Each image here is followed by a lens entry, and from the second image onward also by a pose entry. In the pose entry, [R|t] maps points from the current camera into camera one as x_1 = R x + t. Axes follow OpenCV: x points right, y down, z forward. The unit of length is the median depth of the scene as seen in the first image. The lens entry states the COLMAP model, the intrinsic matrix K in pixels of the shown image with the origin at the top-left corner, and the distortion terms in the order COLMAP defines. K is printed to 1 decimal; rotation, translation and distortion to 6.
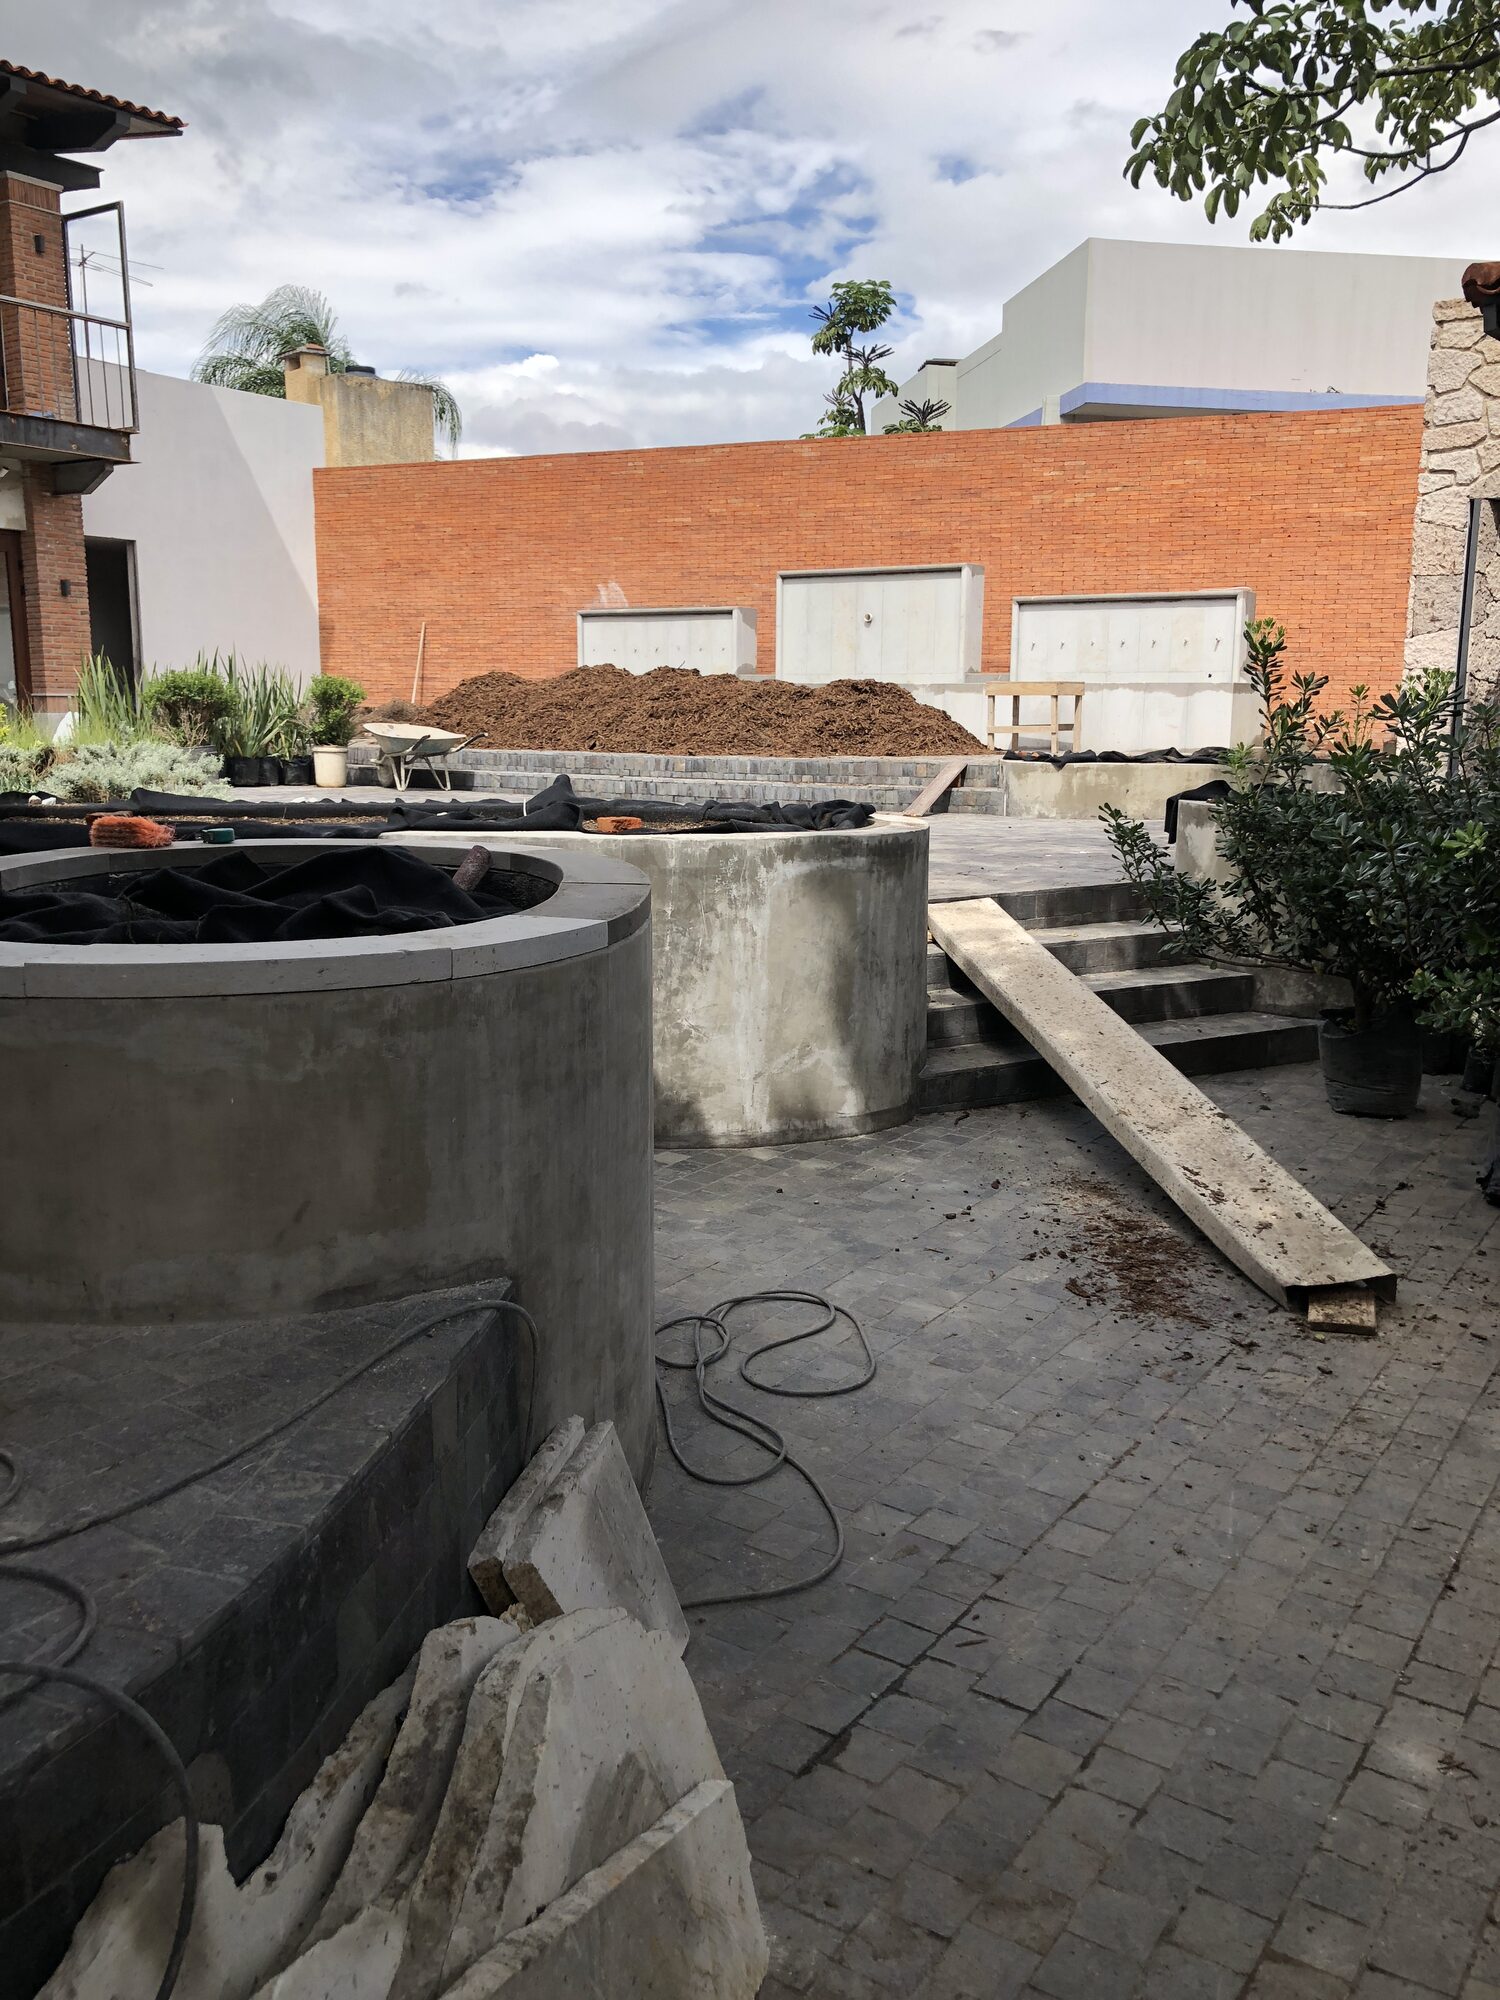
lens RADIAL K [[1640.1, 0, 750.0], [0, 1640.1, 1000.0], [0, 0, 1]] dist [0.039840, -0.048468]
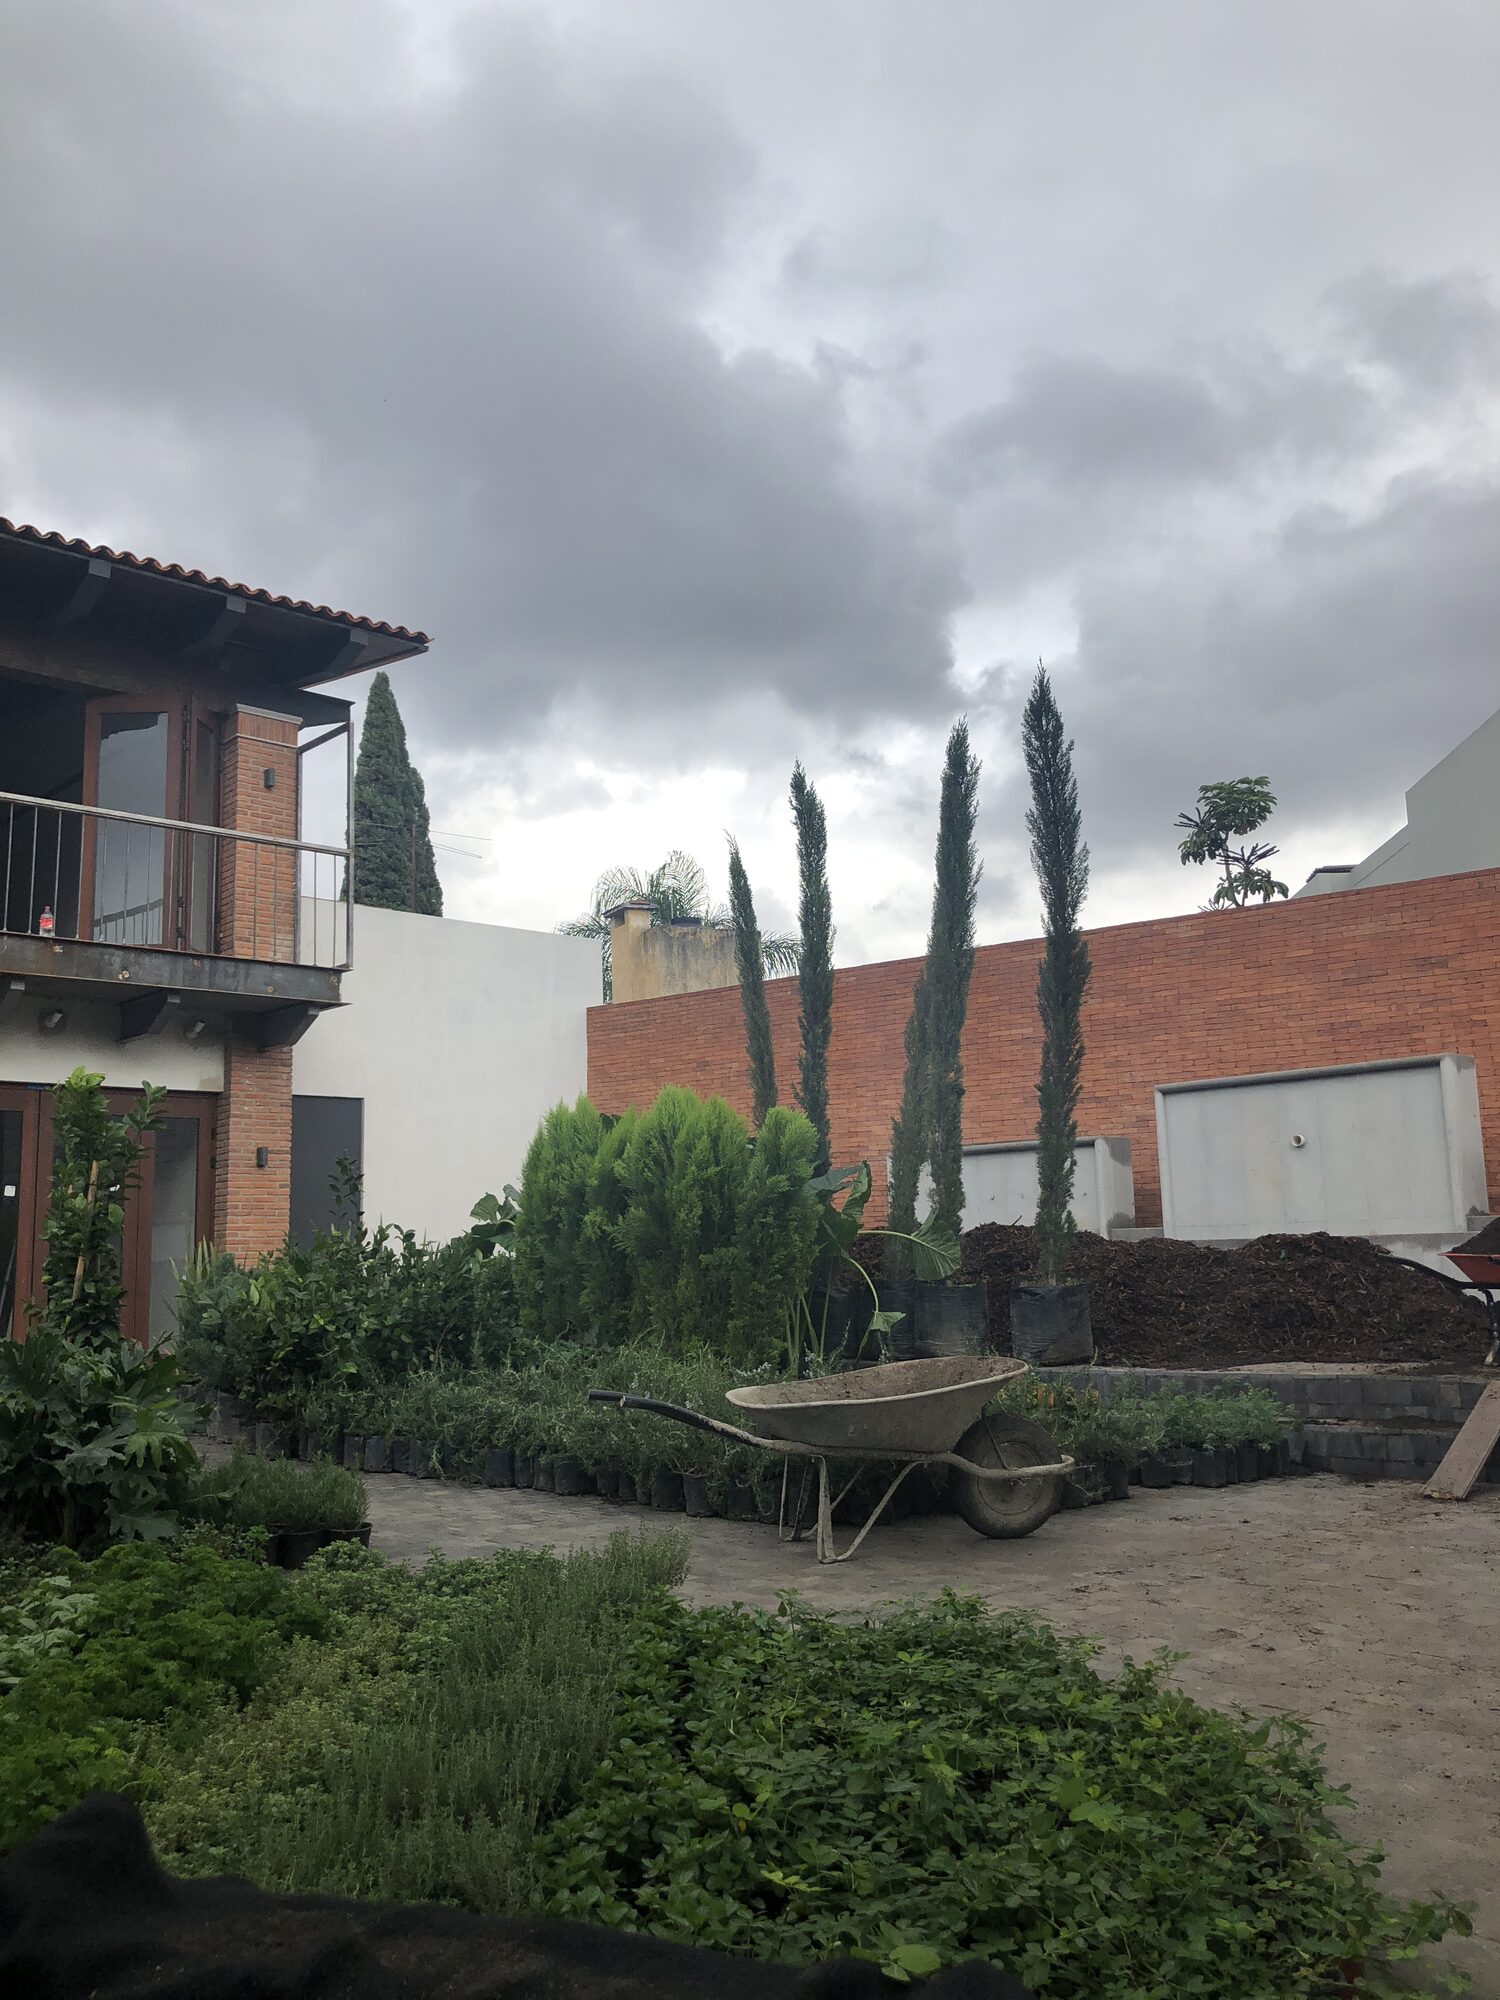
lens RADIAL K [[1640.1, 0, 750.0], [0, 1640.1, 1000.0], [0, 0, 1]] dist [0.039840, -0.048468]
pose [[0.972683, -0.067685, -0.222049, 0.006312], [-0.008847, 0.945044, -0.326824, -0.058991], [0.231967, 0.319861, 0.918630, 0.282522]]
